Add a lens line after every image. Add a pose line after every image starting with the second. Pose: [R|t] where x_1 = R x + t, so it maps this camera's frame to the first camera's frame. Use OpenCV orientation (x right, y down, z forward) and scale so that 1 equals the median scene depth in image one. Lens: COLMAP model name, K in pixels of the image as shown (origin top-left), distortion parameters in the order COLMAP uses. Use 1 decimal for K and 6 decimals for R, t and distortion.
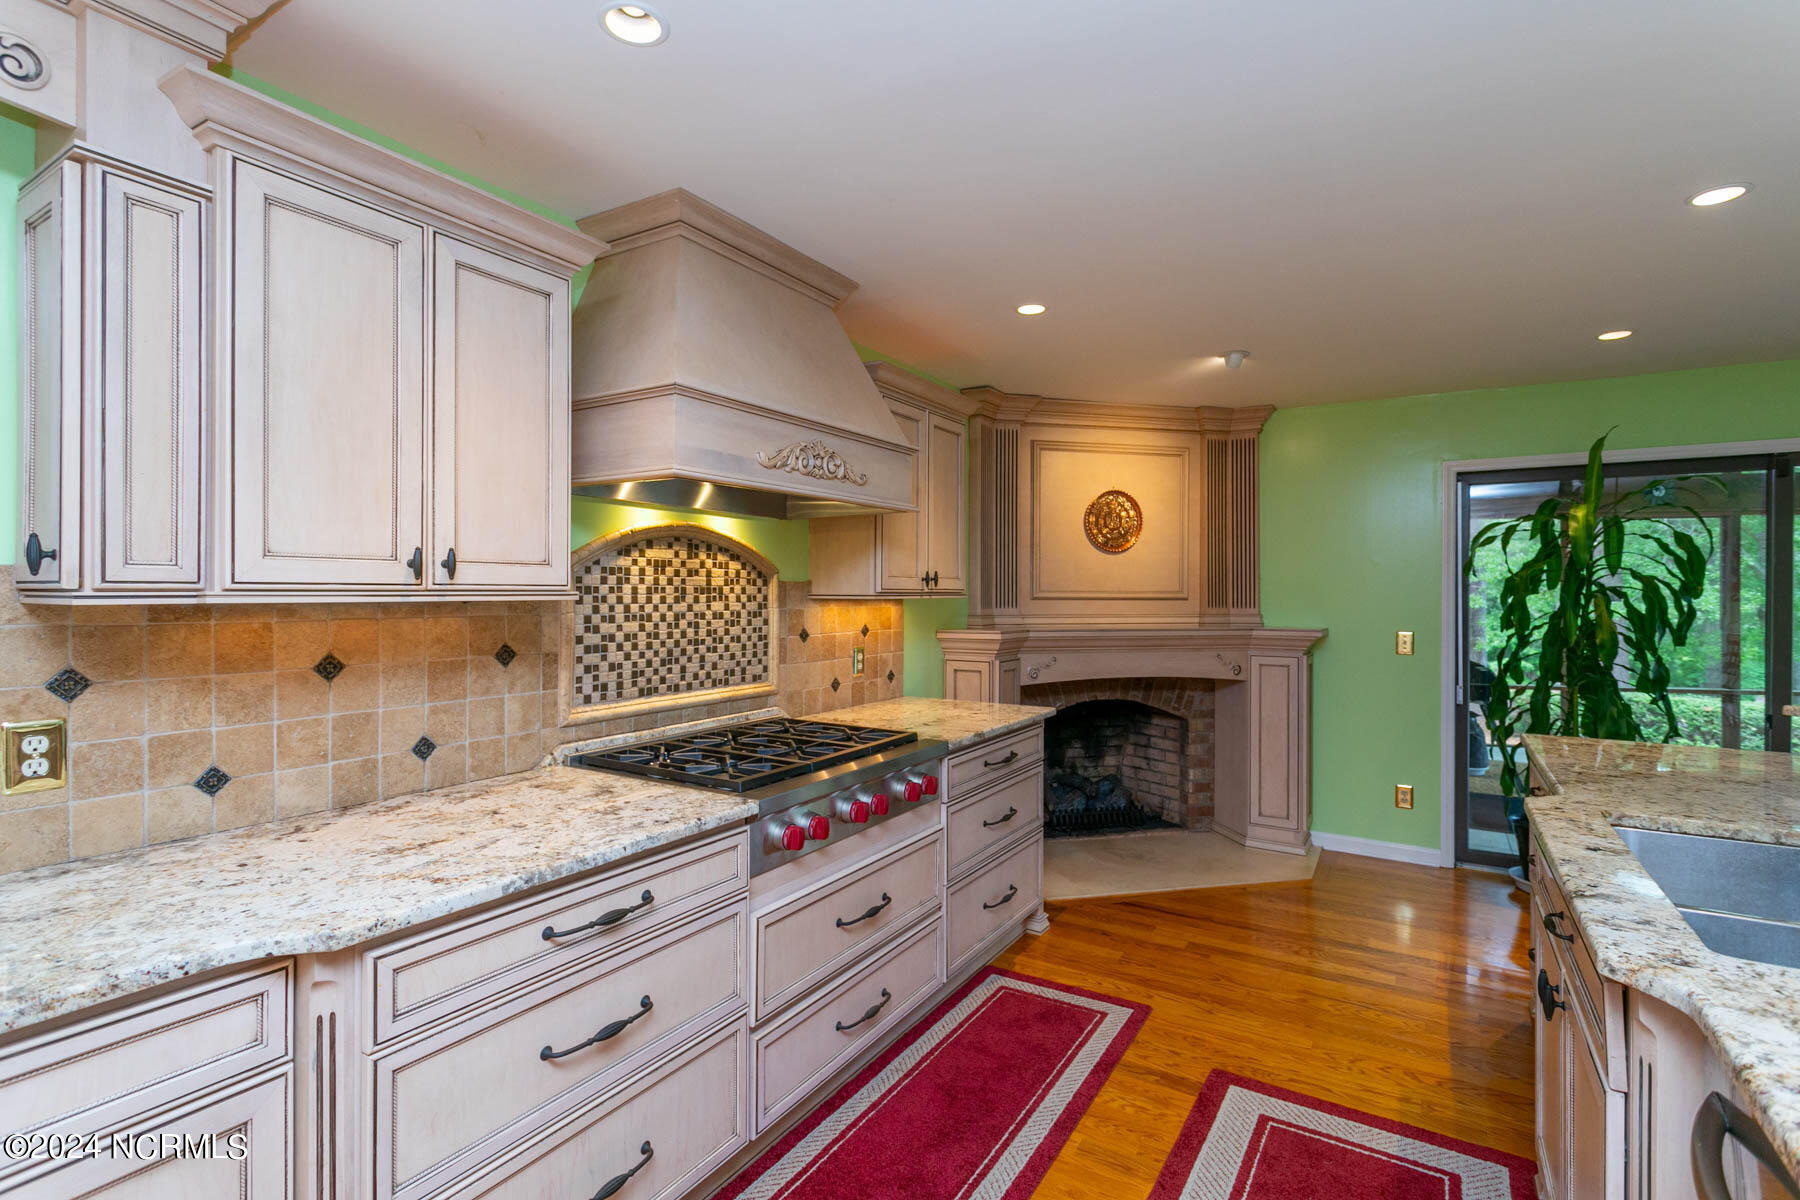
lens RADIAL K [[855.8, 0, 896.9], [0, 855.8, 593.0], [0, 0, 1]] dist [-0.000555, 0.000461]
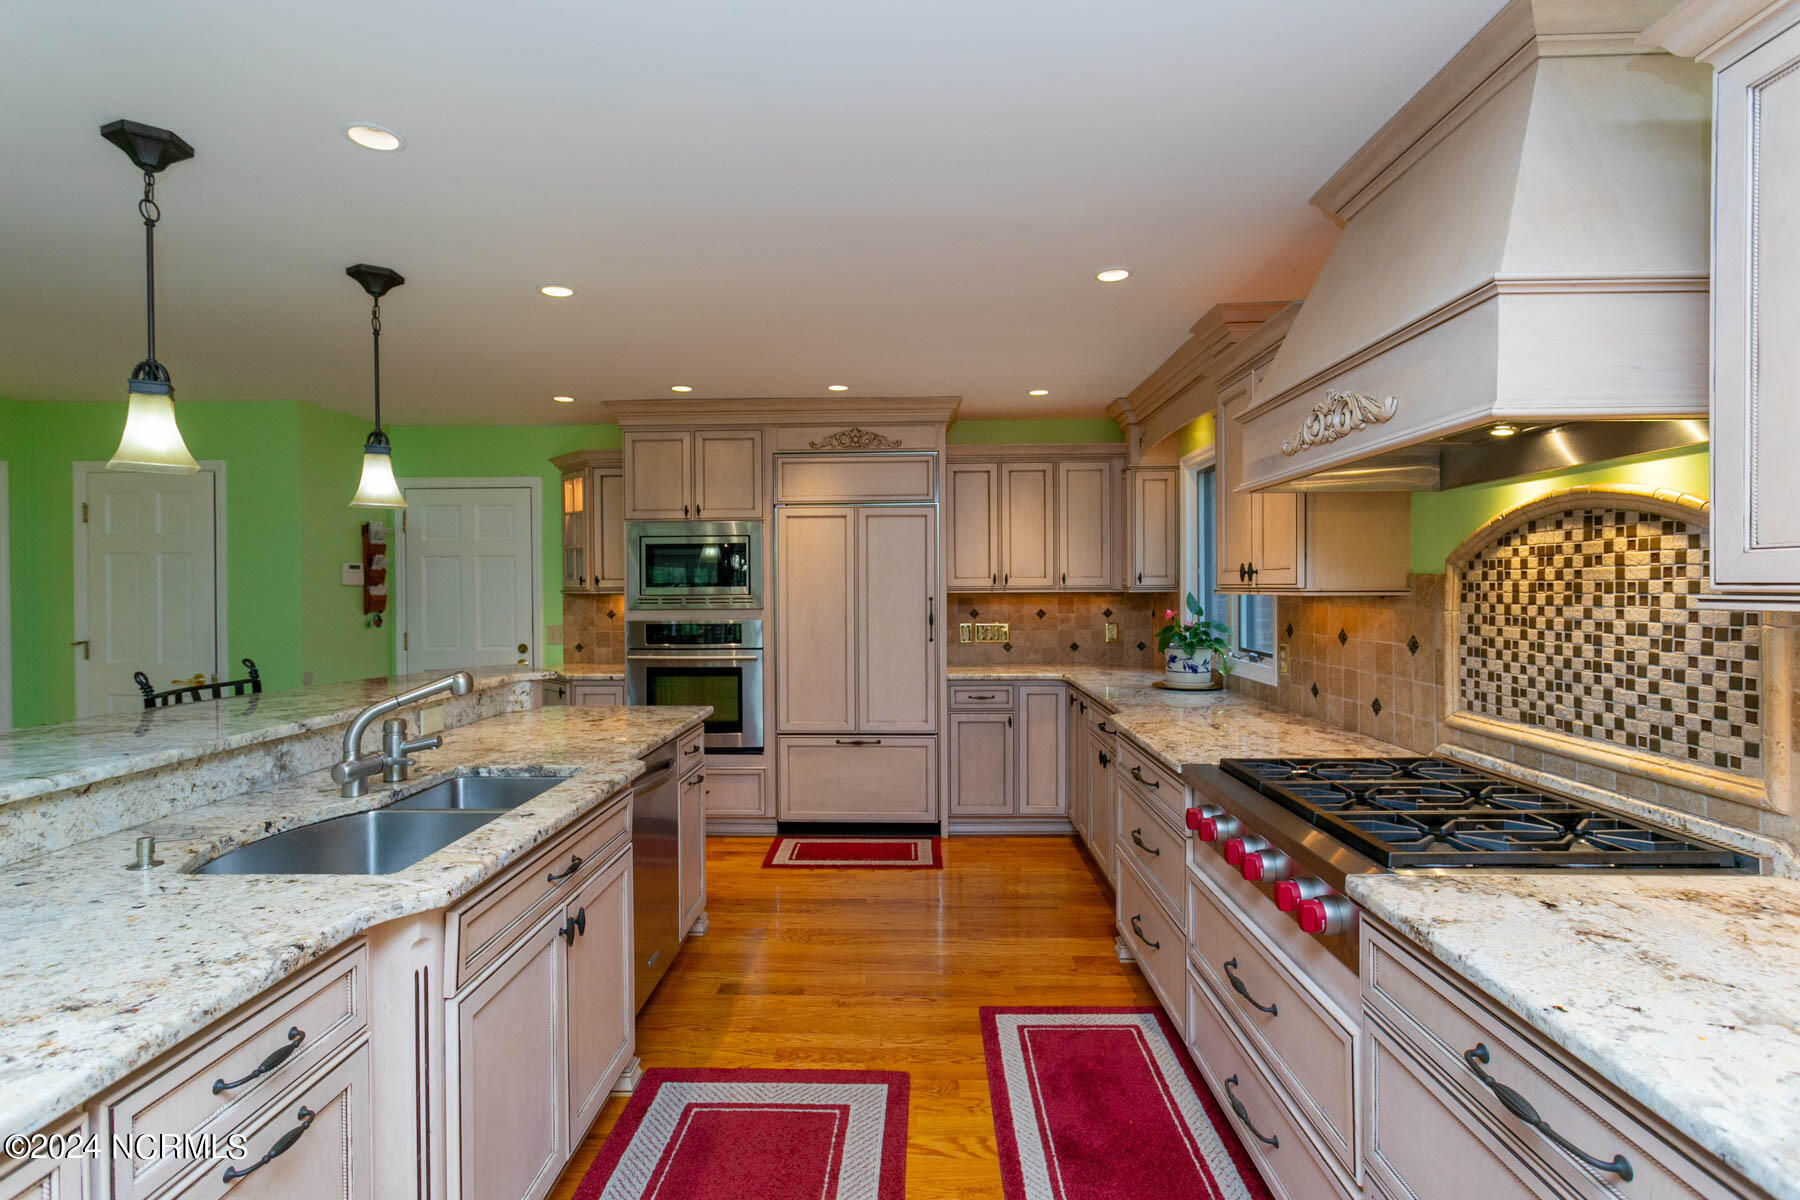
lens RADIAL K [[855.8, 0, 896.9], [0, 855.8, 593.0], [0, 0, 1]] dist [-0.000555, 0.000461]
pose [[-0.859526, 0.006707, -0.511048, 0.525657], [0.002975, 0.999963, 0.008121, -0.005284], [0.511083, 0.005460, -0.859514, 1.214529]]
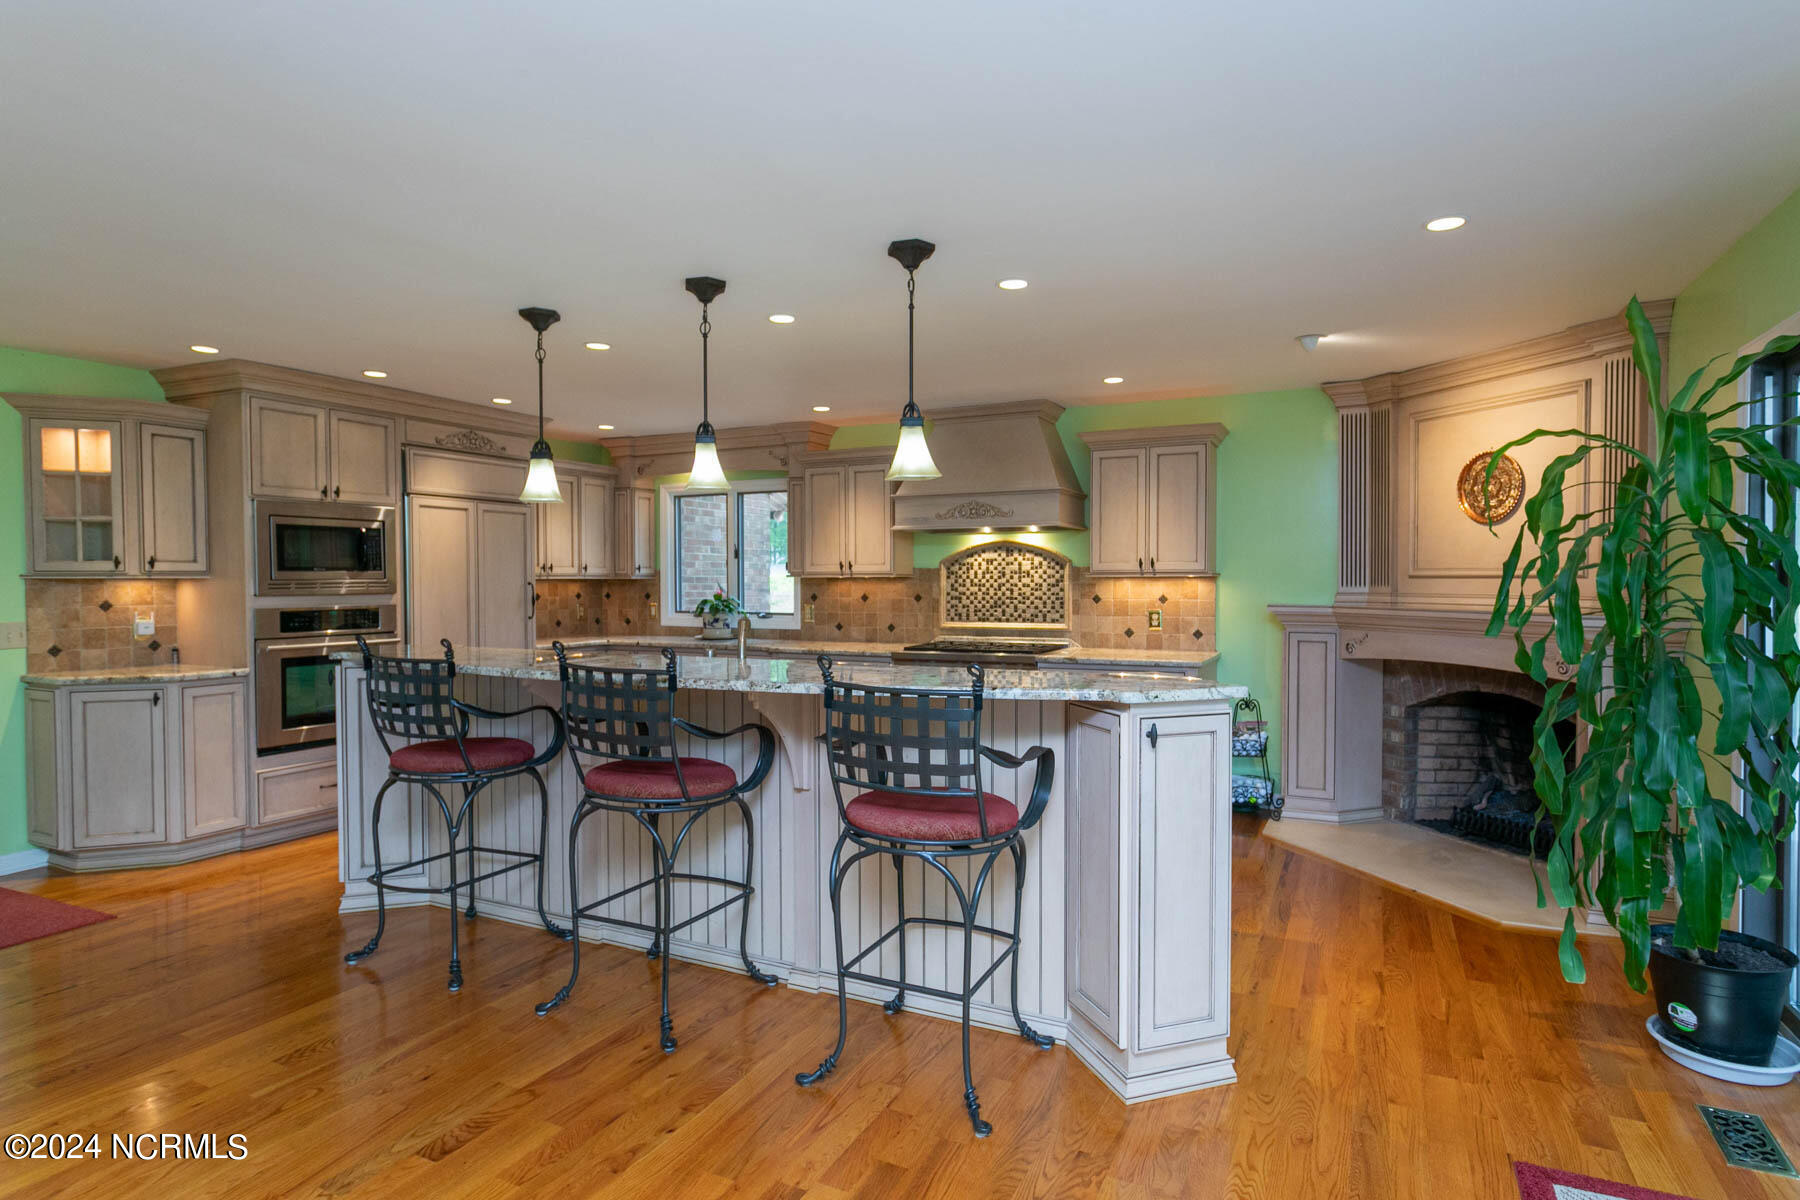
lens RADIAL K [[932.1, 0, 900.0], [0, 932.1, 600.0], [0, 0, 1]] dist [-0.000591, 0.000212]
pose [[0.098033, 0.020037, -0.994981, 1.806166], [0.002662, 0.999788, 0.020396, 0.015247], [0.995180, -0.004648, 0.097959, 0.495859]]
